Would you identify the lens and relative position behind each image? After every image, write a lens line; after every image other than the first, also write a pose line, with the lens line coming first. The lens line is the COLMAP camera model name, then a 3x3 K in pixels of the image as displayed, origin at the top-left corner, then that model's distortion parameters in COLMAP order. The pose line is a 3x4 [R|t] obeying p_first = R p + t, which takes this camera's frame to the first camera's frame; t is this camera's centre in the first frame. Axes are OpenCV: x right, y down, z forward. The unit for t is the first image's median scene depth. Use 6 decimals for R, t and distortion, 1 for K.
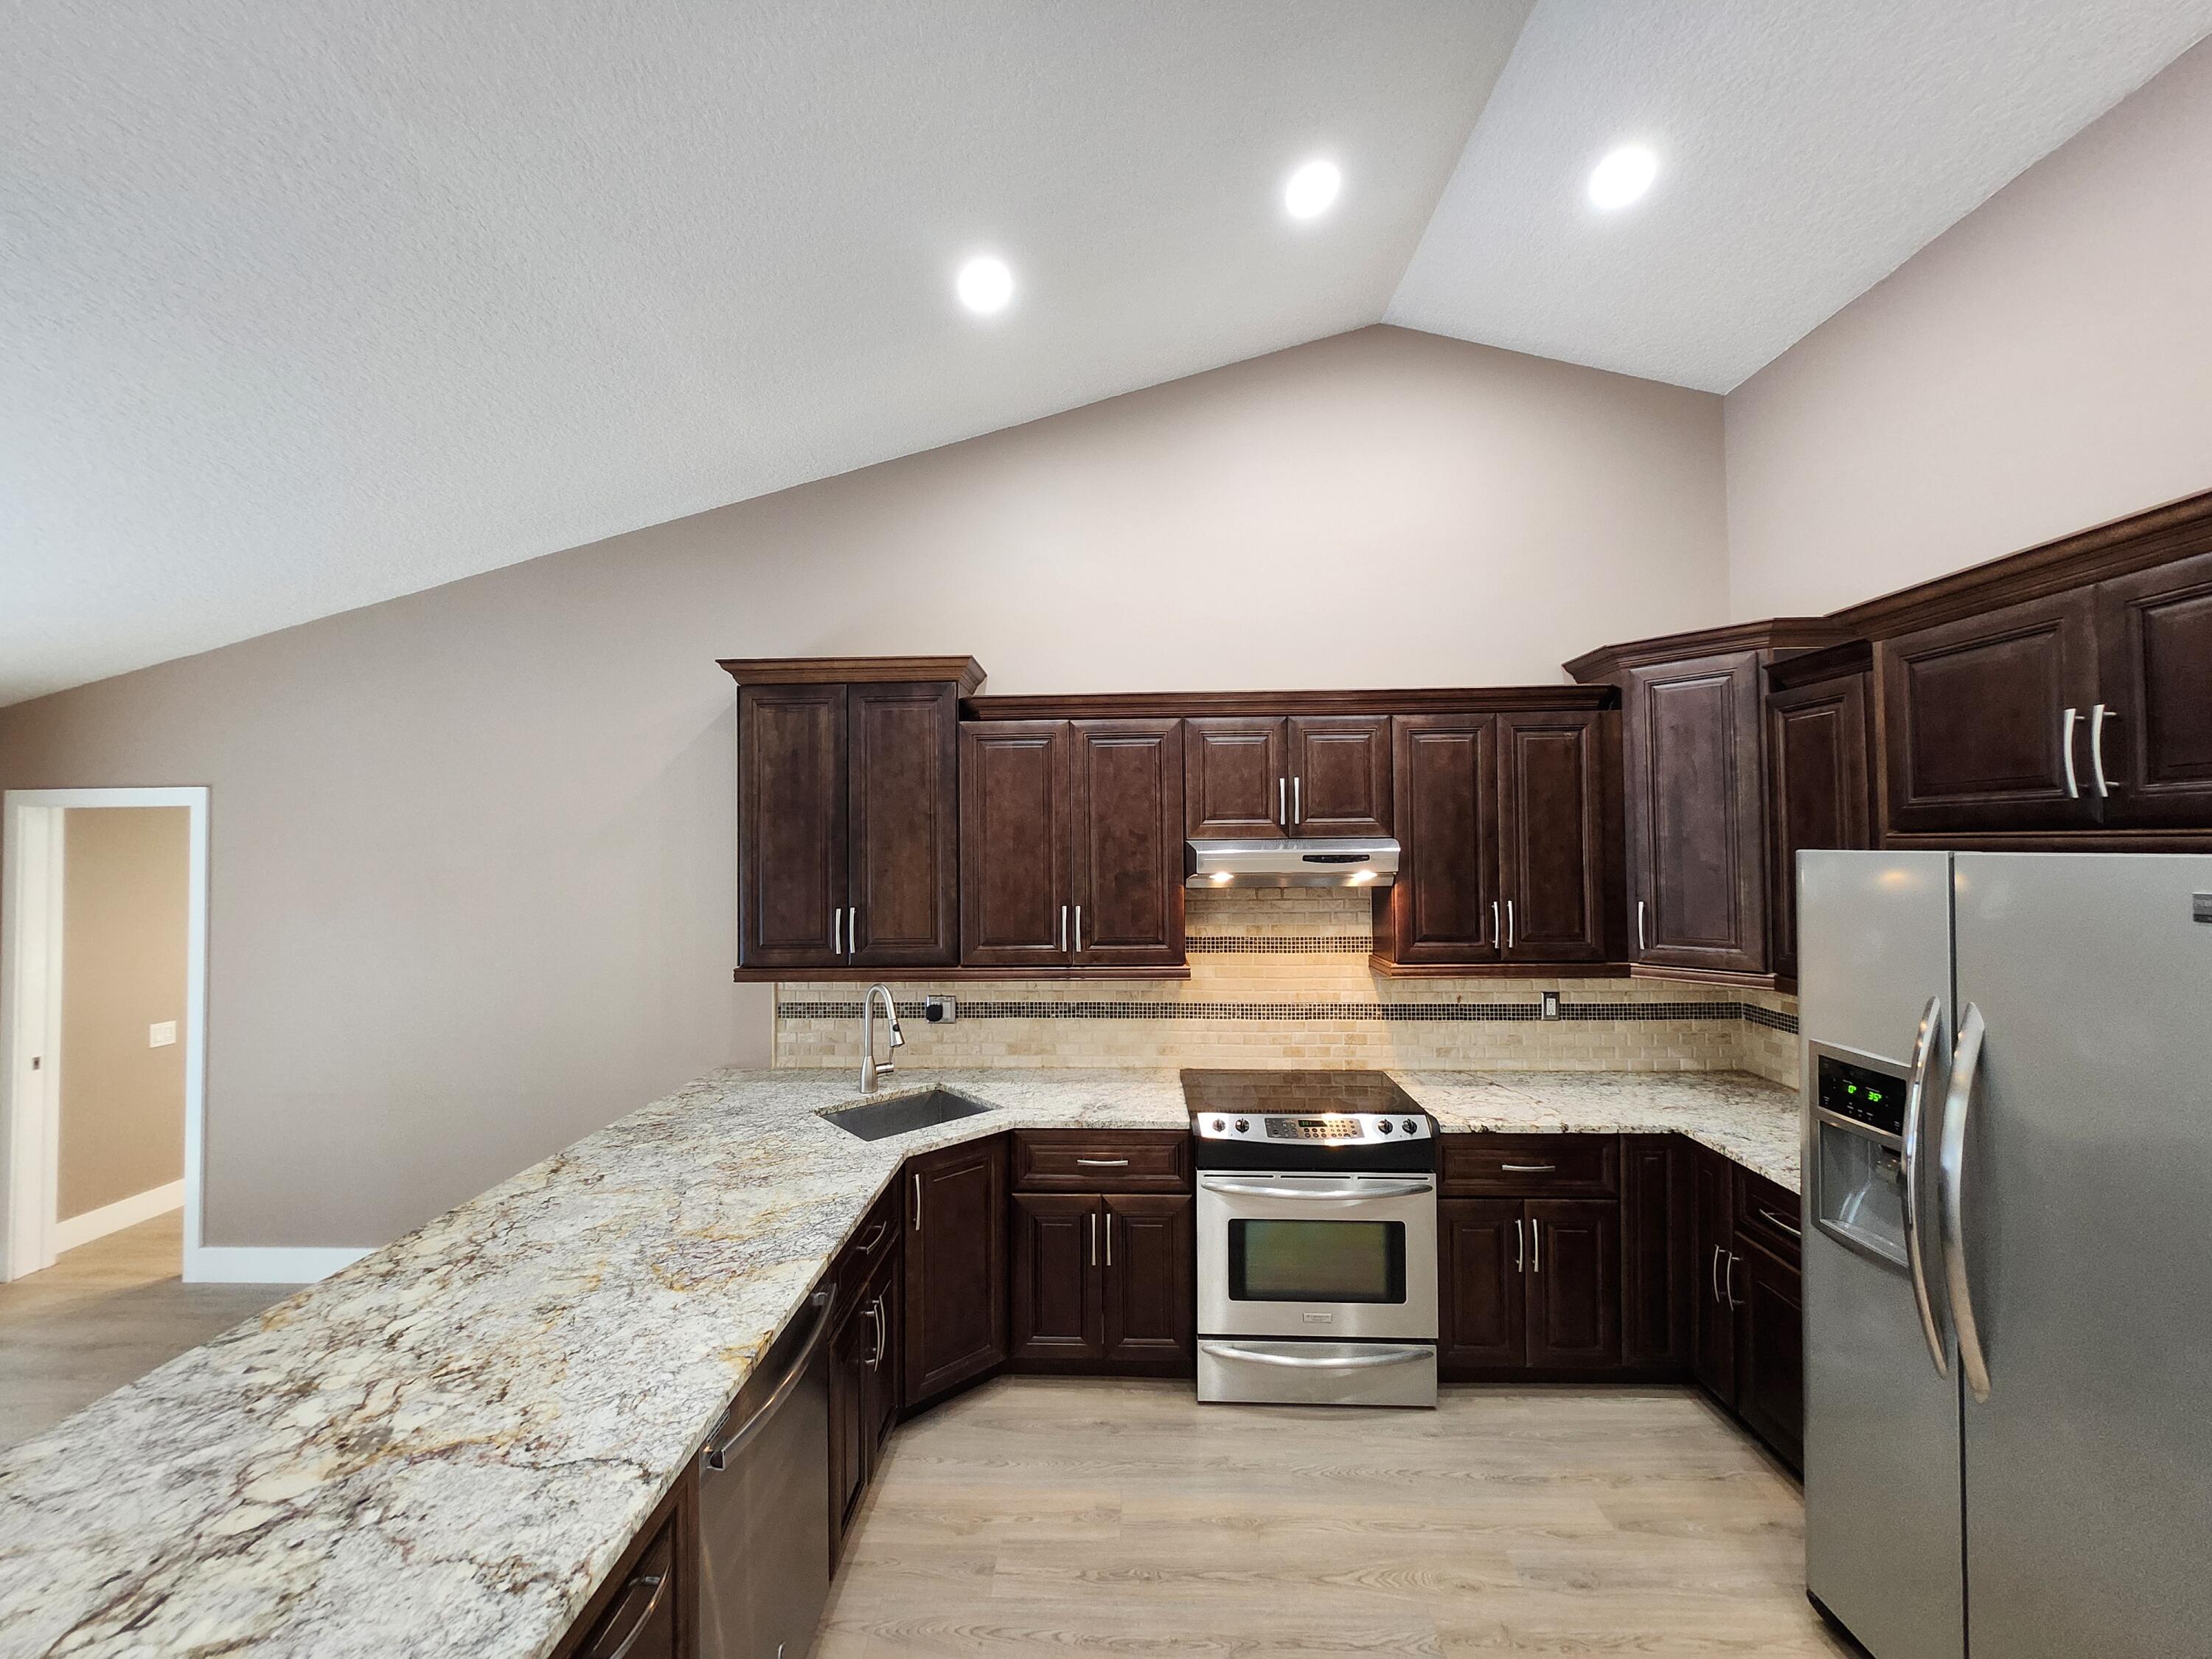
lens RADIAL K [[872.2, 0, 1098.7], [0, 872.2, 835.7], [0, 0, 1]] dist [0.002188, -0.000099]
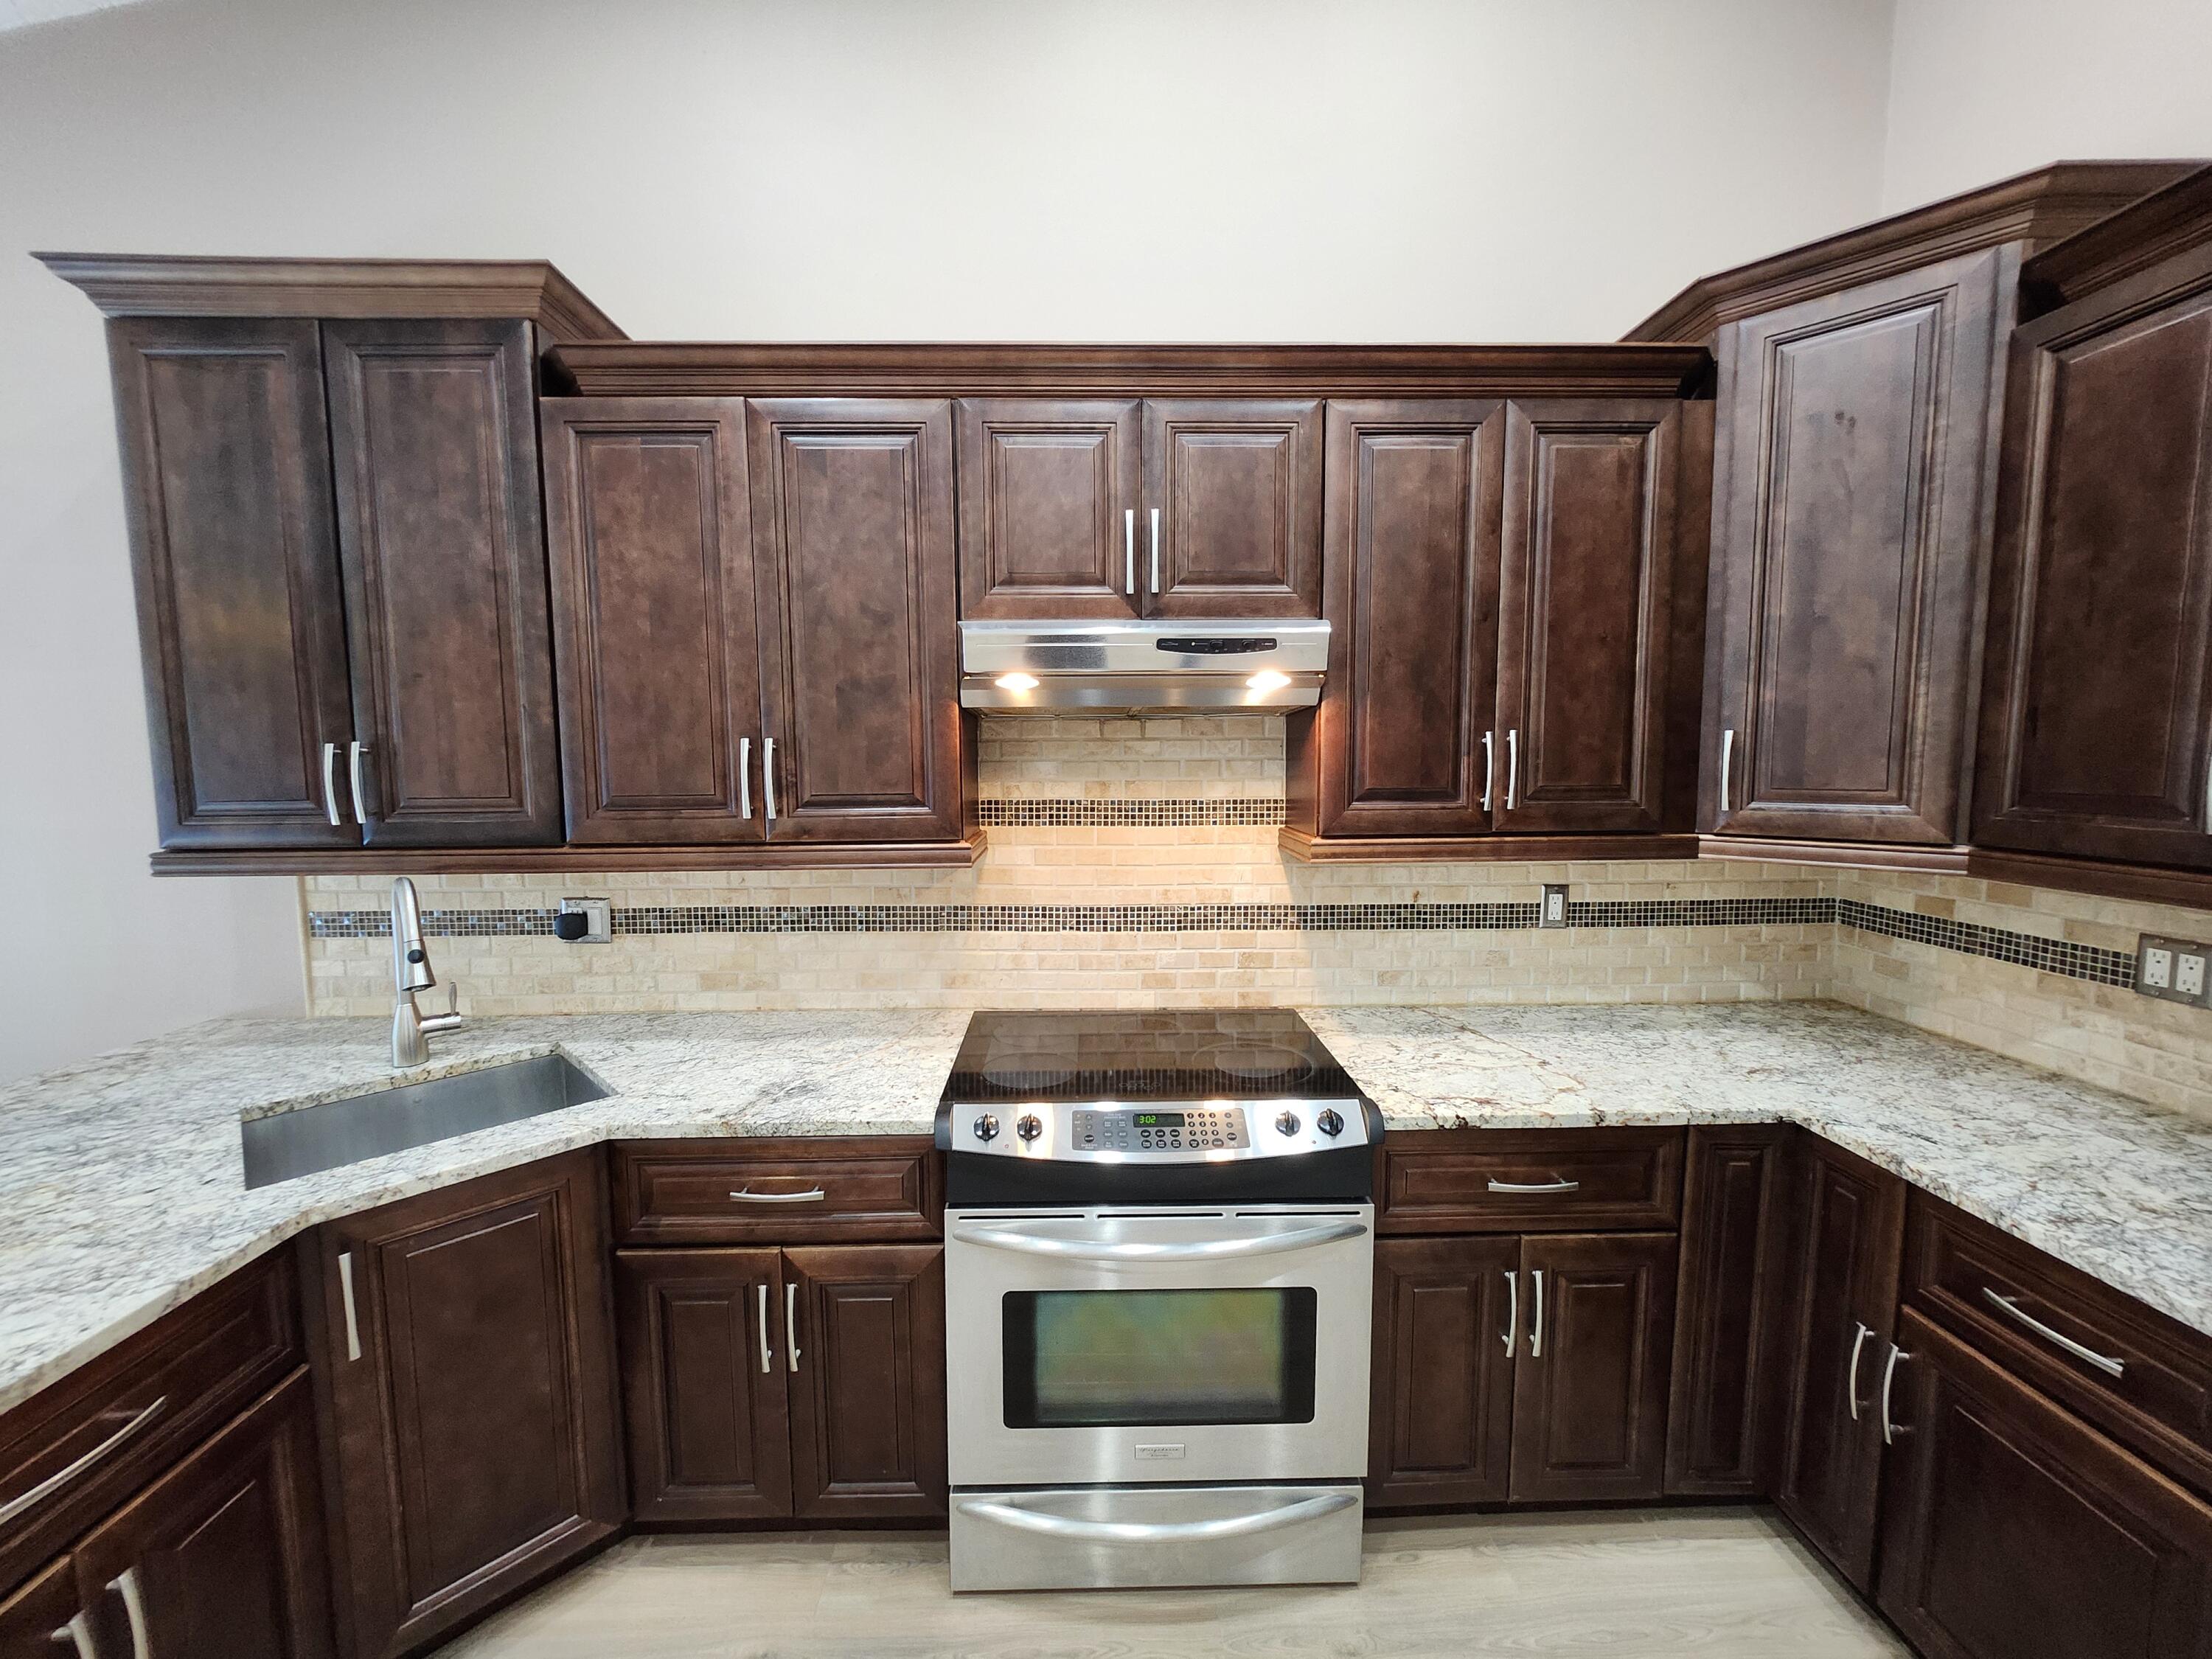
lens RADIAL K [[872.2, 0, 1098.7], [0, 872.2, 835.7], [0, 0, 1]] dist [0.002188, -0.000099]
pose [[0.997925, -0.003464, 0.064301, 0.153760], [-0.003540, 0.994092, 0.108487, 0.081814], [-0.064297, -0.108489, 0.992016, 0.423446]]
